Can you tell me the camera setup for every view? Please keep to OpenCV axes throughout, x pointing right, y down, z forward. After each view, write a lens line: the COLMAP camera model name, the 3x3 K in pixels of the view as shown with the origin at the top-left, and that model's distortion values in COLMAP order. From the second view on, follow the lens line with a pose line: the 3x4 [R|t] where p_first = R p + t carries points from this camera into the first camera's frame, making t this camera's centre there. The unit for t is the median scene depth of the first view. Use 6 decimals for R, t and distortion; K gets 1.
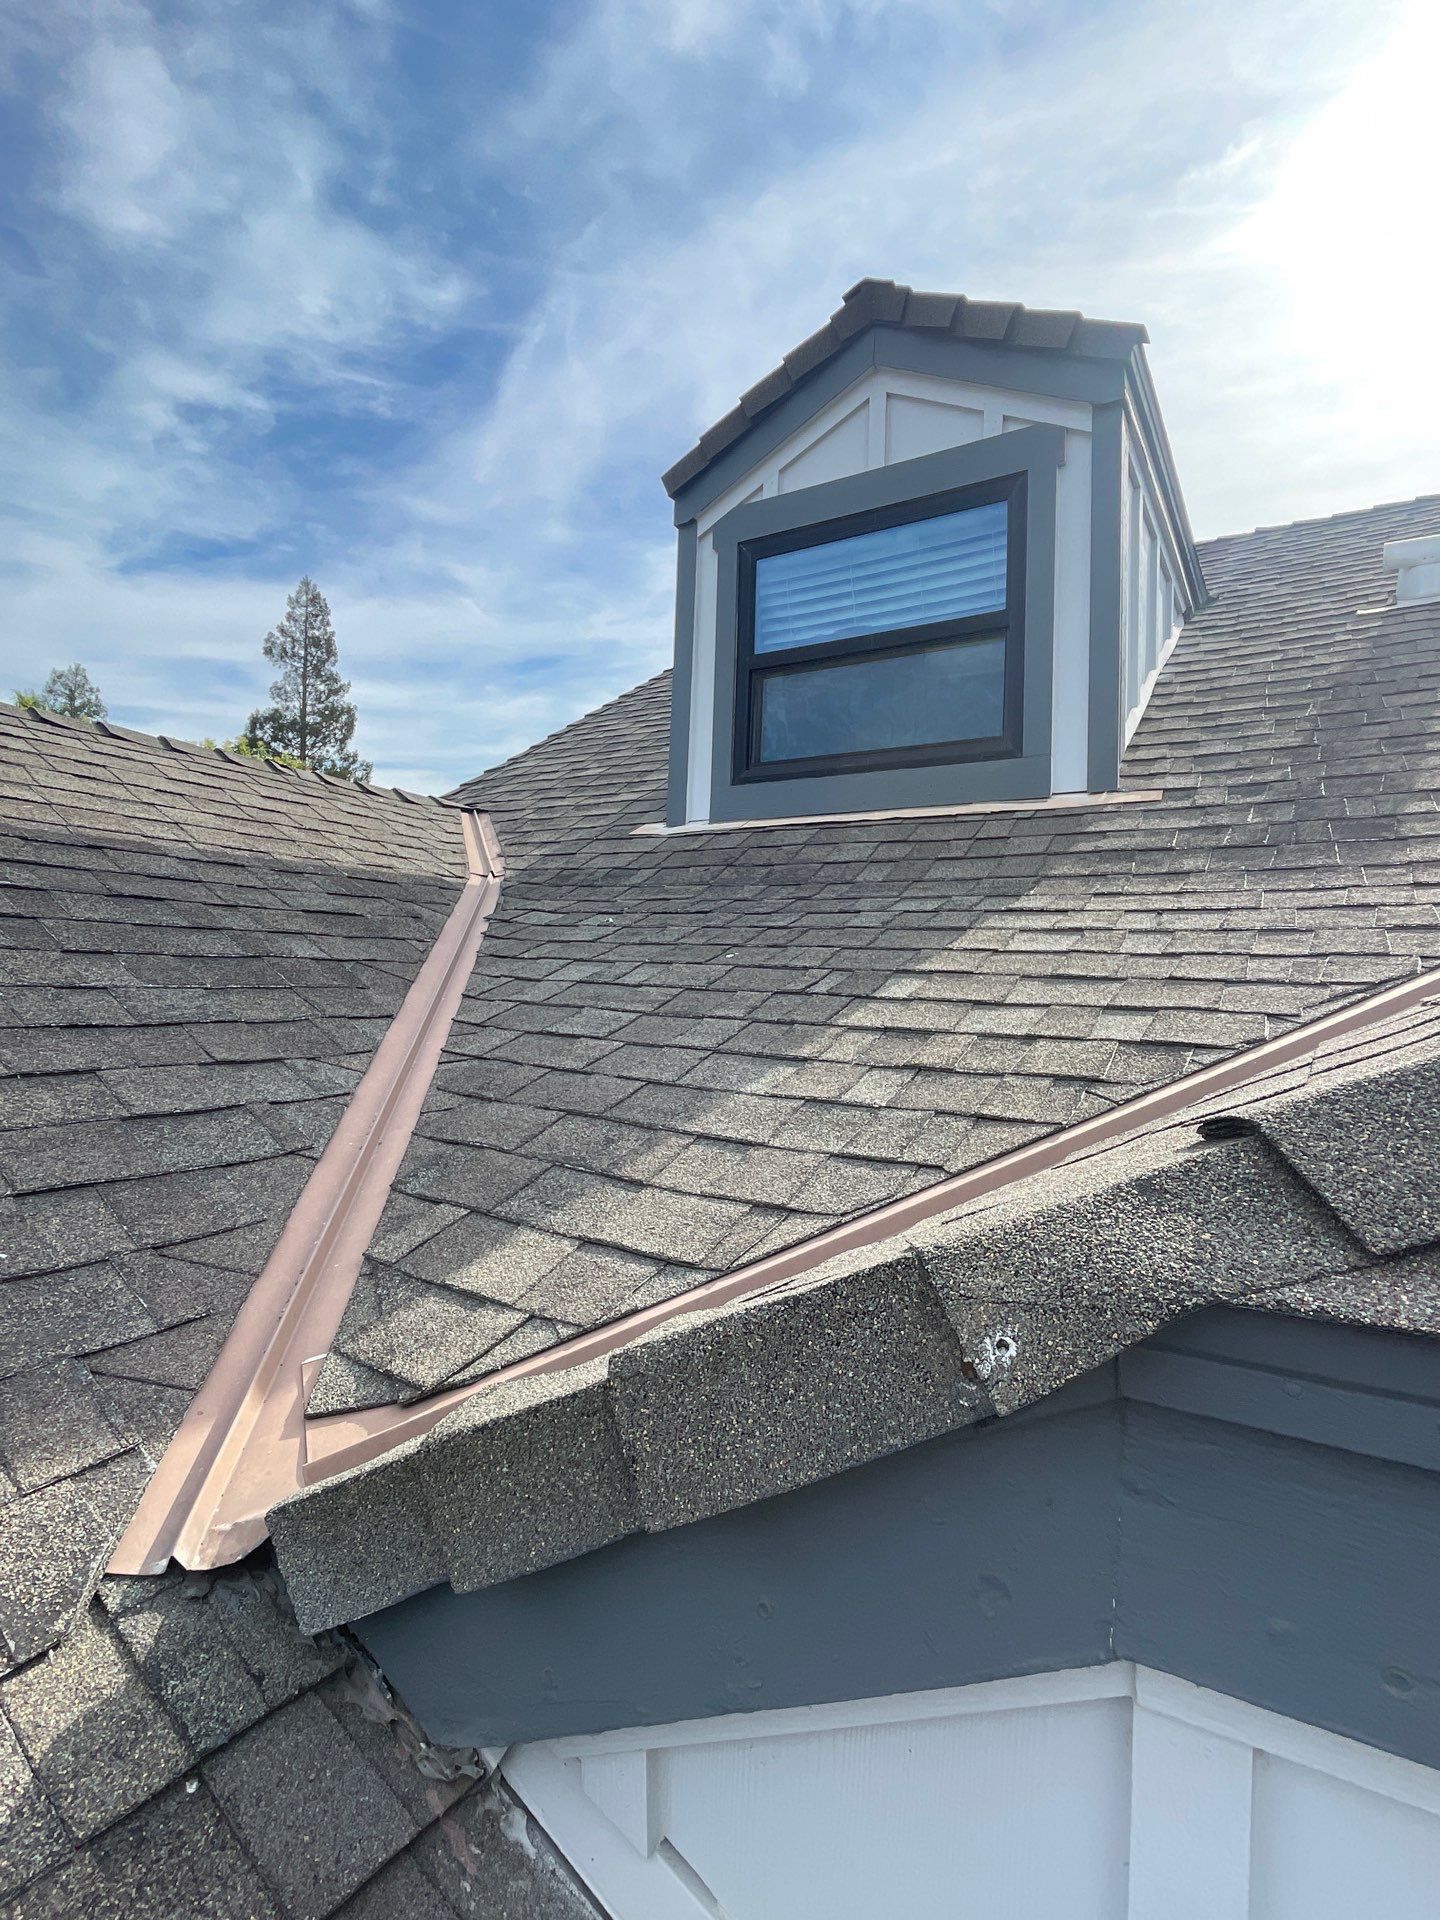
lens RADIAL K [[977.4, 0, 719.9], [0, 977.4, 956.4], [0, 0, 1]] dist [0.000616, -0.001135]
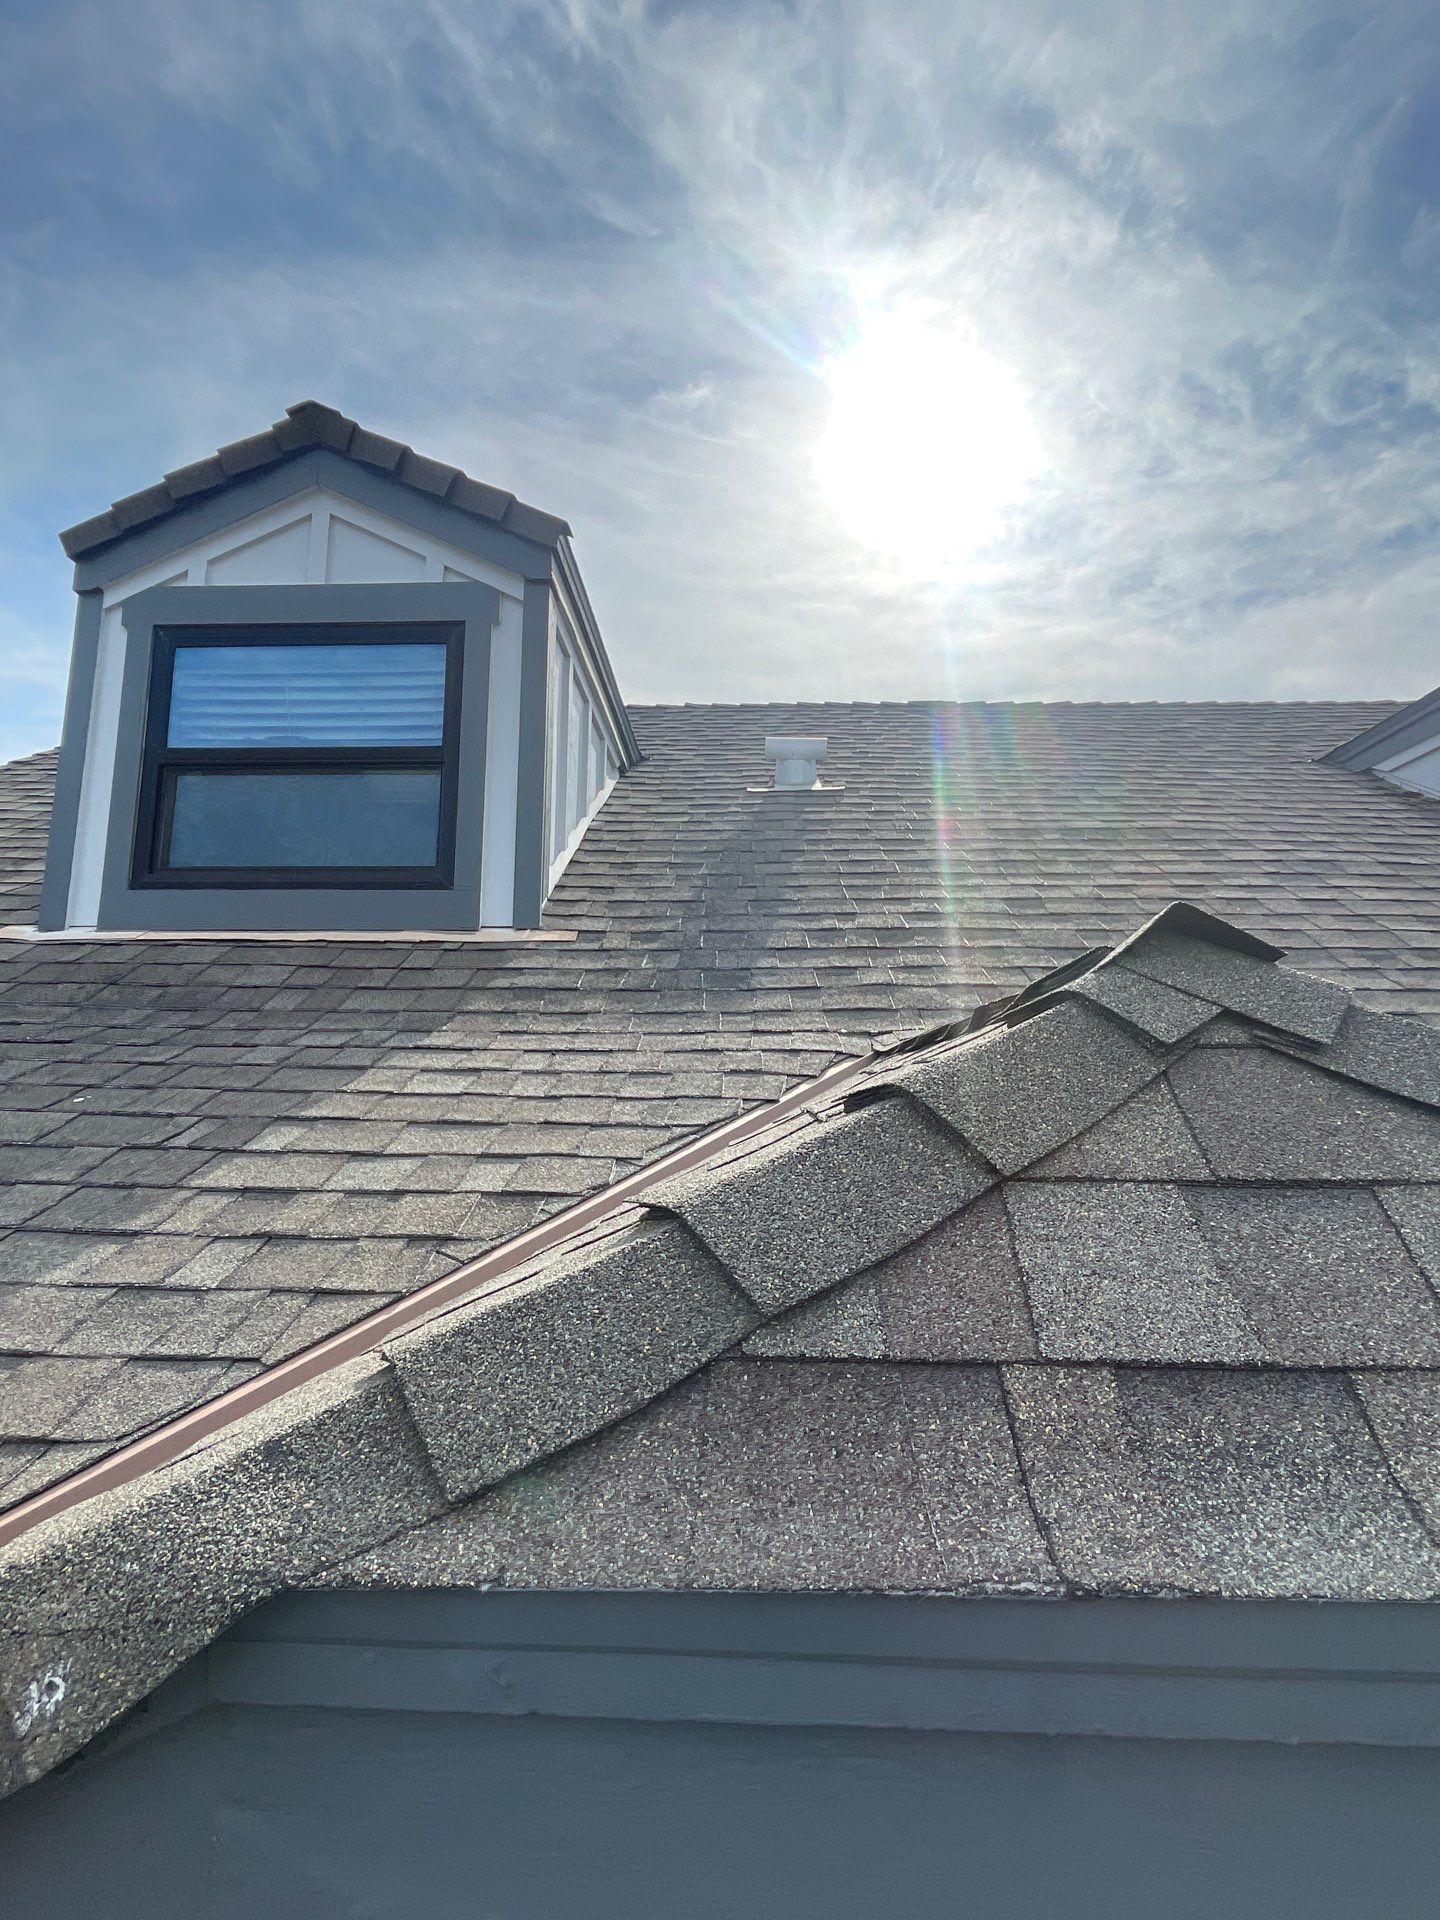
lens RADIAL K [[977.4, 0, 724.1], [0, 977.4, 956.8], [0, 0, 1]] dist [0.000616, -0.001135]
pose [[0.870670, 0.048812, 0.489439, 0.054696], [0.002521, 0.994608, -0.103677, -0.024885], [-0.491861, 0.091502, 0.865852, -0.016651]]
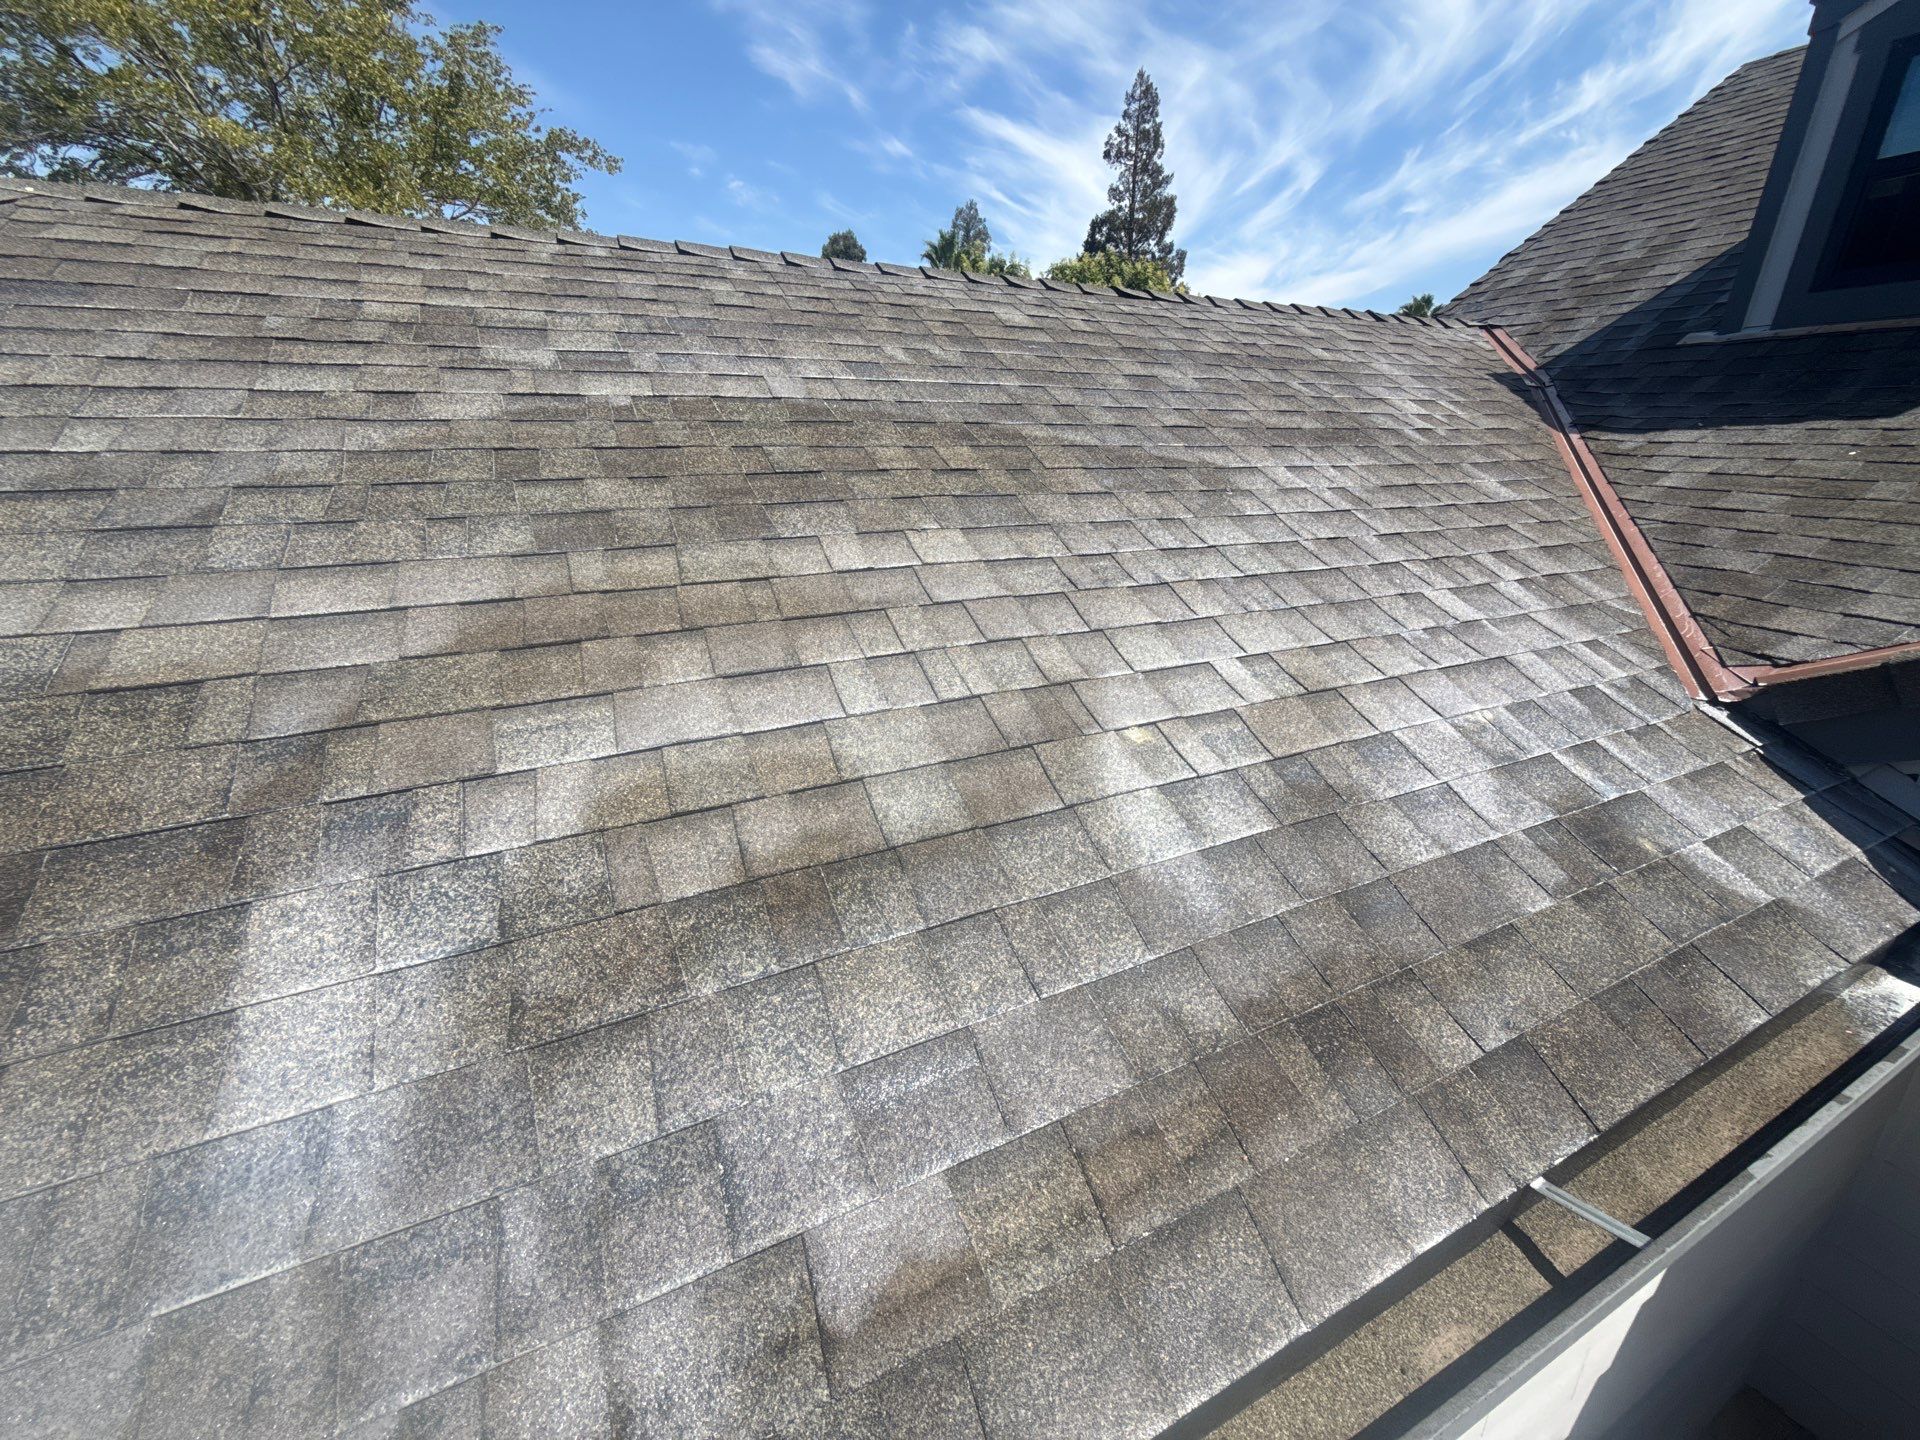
lens RADIAL K [[763.9, 0, 963.0], [0, 763.9, 727.3], [0, 0, 1]] dist [0.002194, -0.000493]
pose [[0.845830, 0.163803, -0.507682, -0.329138], [0.034903, 0.932657, 0.359071, -0.052486], [0.532310, -0.321432, 0.783152, -0.524400]]
